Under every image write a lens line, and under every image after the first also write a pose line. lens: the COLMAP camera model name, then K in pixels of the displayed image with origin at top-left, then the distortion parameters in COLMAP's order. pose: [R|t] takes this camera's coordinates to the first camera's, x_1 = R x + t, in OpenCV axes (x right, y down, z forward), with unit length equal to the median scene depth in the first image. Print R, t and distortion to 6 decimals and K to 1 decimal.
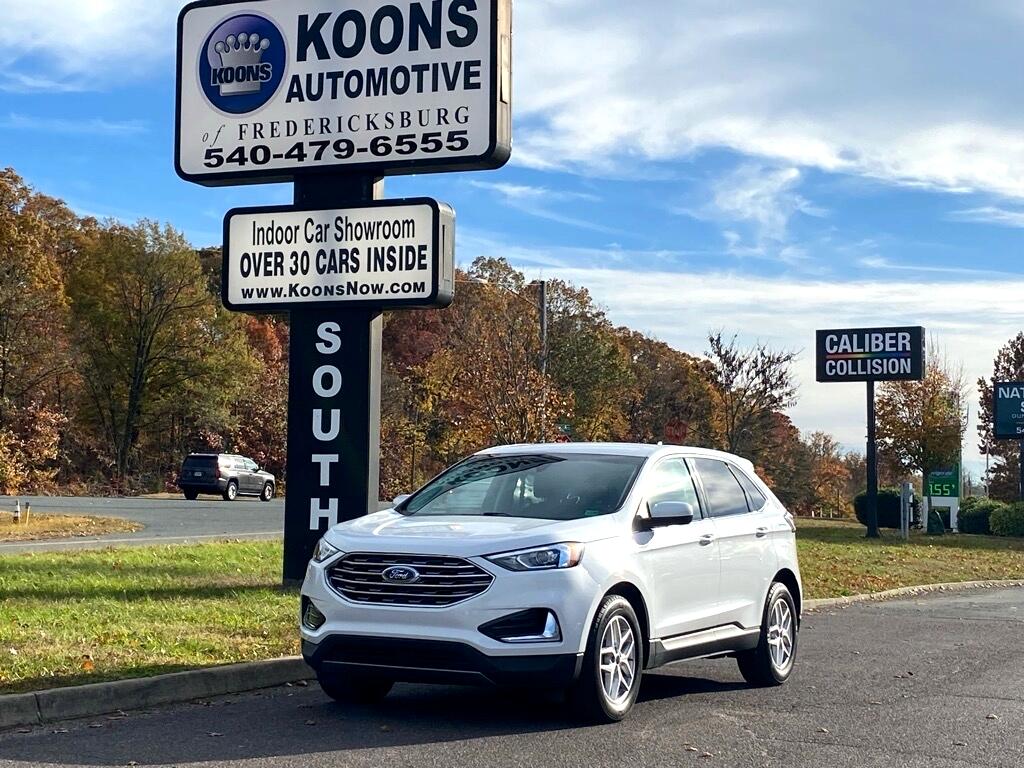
lens RADIAL K [[1993.5, 0, 479.7], [0, 1993.5, 330.4], [0, 0, 1]] dist [0.144218, -0.259384]
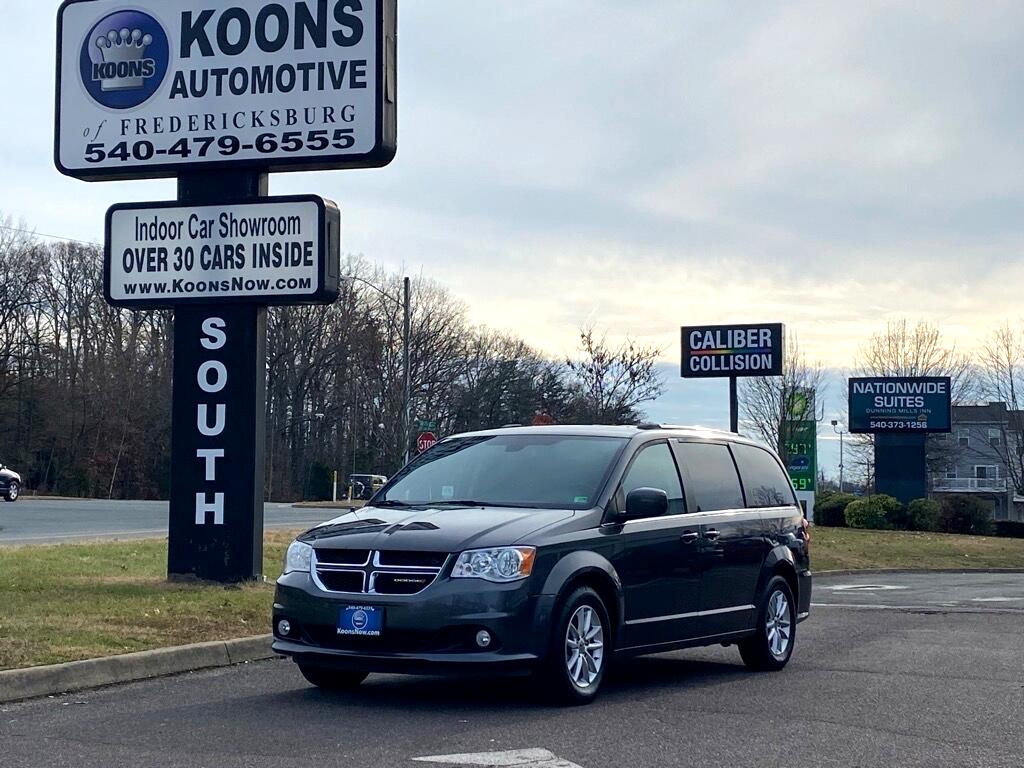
lens RADIAL K [[2047.5, 0, 545.7], [0, 2047.5, 326.7], [0, 0, 1]] dist [0.122285, -0.349736]
pose [[0.994322, 0.000545, 0.106414, -0.019327], [-0.000511, 1.000000, -0.000344, 0.000641], [-0.106415, 0.000288, 0.994322, -0.045575]]
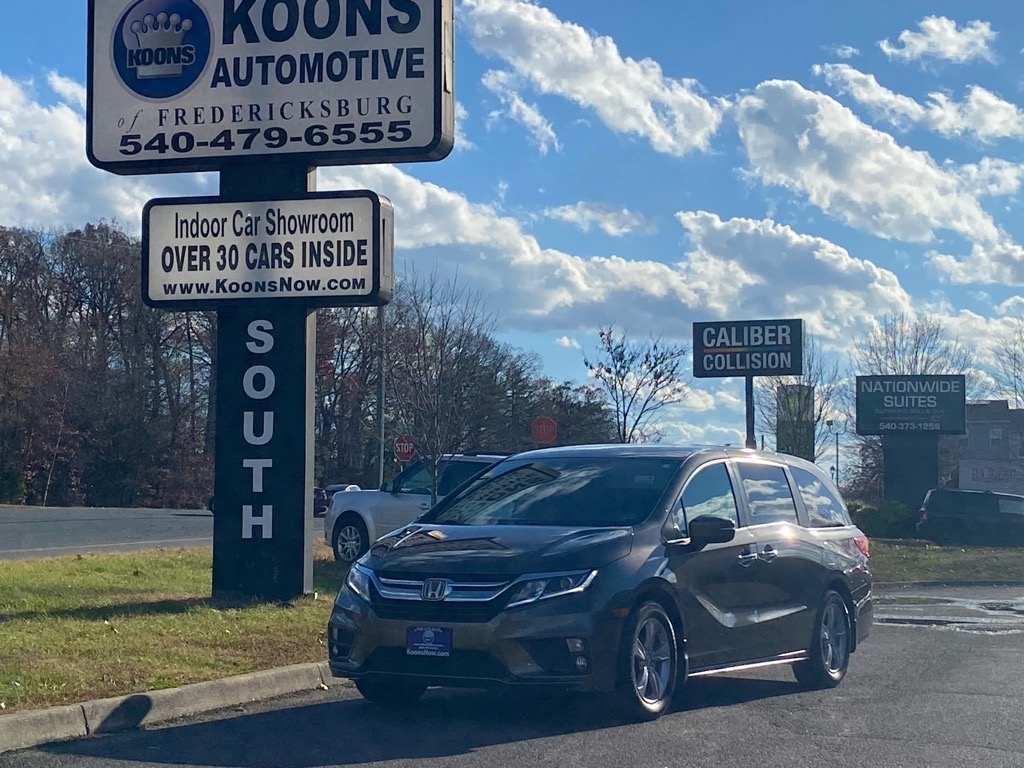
lens RADIAL K [[2227.3, 0, 531.0], [0, 2227.3, 328.7], [0, 0, 1]] dist [0.156337, -0.334257]
pose [[0.991466, 0.000105, 0.130364, -0.085897], [-0.000868, 0.999983, 0.005796, -0.006222], [-0.130361, -0.005859, 0.991449, -0.070029]]
